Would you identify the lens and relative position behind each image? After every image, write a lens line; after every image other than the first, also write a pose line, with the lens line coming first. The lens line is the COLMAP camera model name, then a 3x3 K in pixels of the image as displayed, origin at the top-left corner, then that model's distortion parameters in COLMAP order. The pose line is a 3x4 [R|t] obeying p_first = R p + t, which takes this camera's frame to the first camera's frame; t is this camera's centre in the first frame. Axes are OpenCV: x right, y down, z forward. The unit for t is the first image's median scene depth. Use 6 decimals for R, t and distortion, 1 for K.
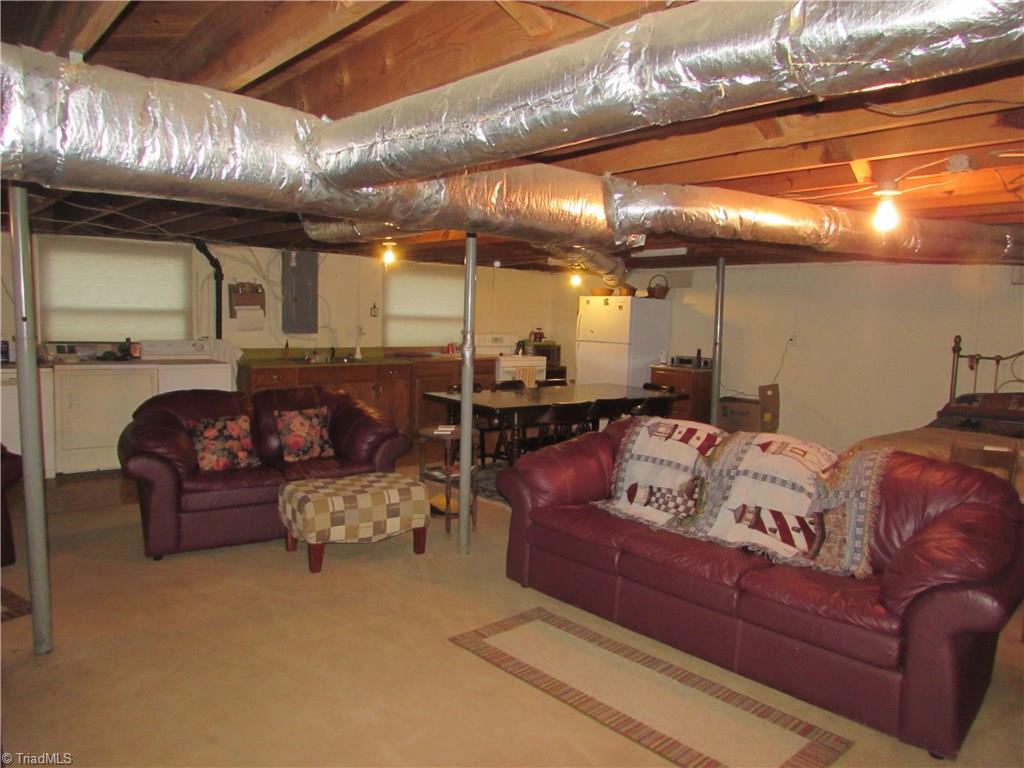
lens RADIAL K [[724.9, 0, 512.0], [0, 724.9, 384.0], [0, 0, 1]] dist [-0.031800, -0.000841]
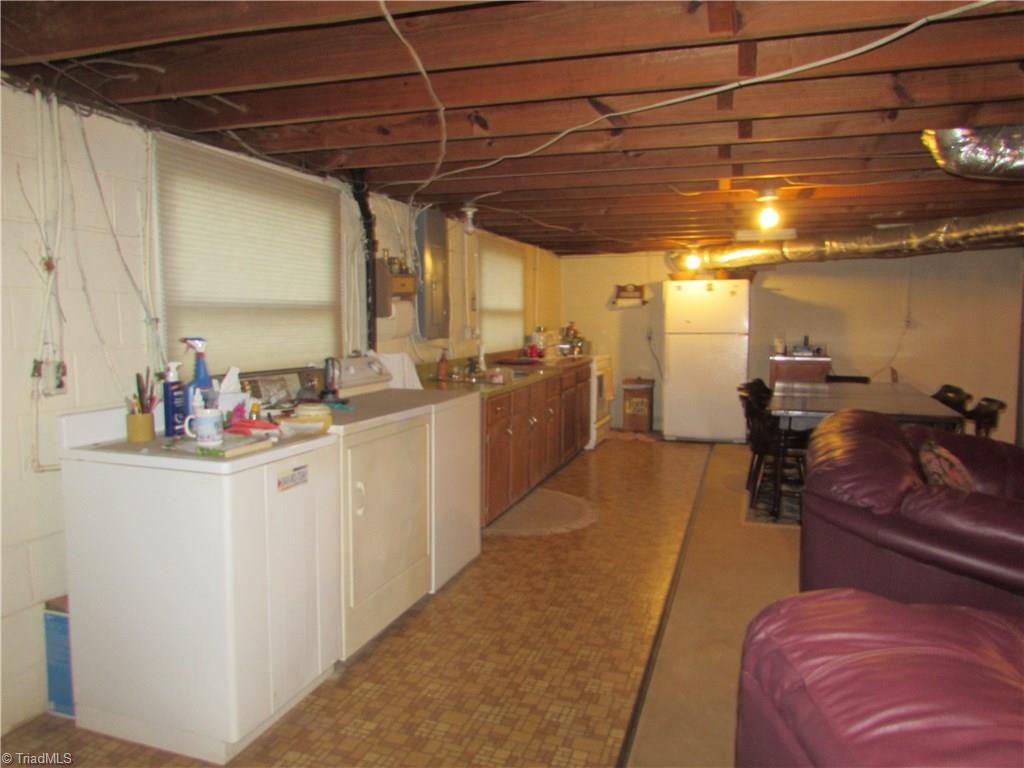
lens RADIAL K [[724.9, 0, 512.0], [0, 724.9, 384.0], [0, 0, 1]] dist [-0.031800, -0.000841]
pose [[0.857552, -0.078241, 0.508412, -0.605713], [0.077414, 0.996738, 0.022815, -0.040726], [-0.508539, 0.019793, 0.860812, 0.430716]]
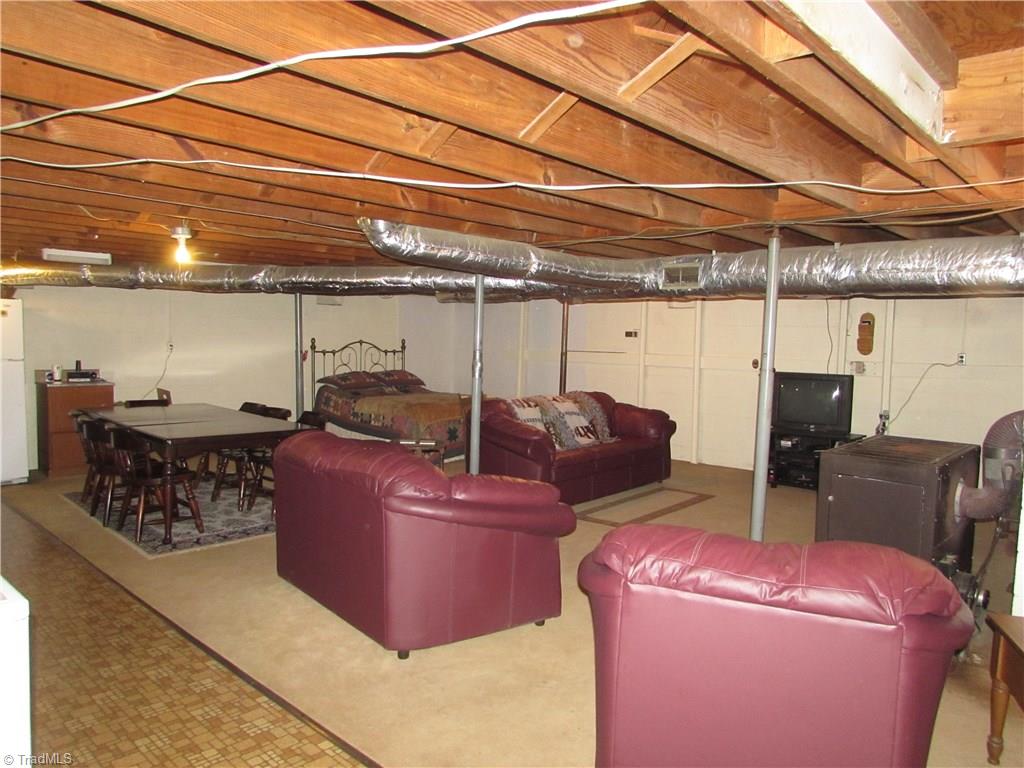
lens RADIAL K [[724.9, 0, 512.0], [0, 724.9, 384.0], [0, 0, 1]] dist [-0.031800, -0.000841]
pose [[-0.113113, -0.093071, 0.989213, -0.756316], [0.070241, 0.992363, 0.101400, -0.079085], [-0.991096, 0.080953, -0.105712, 0.619067]]
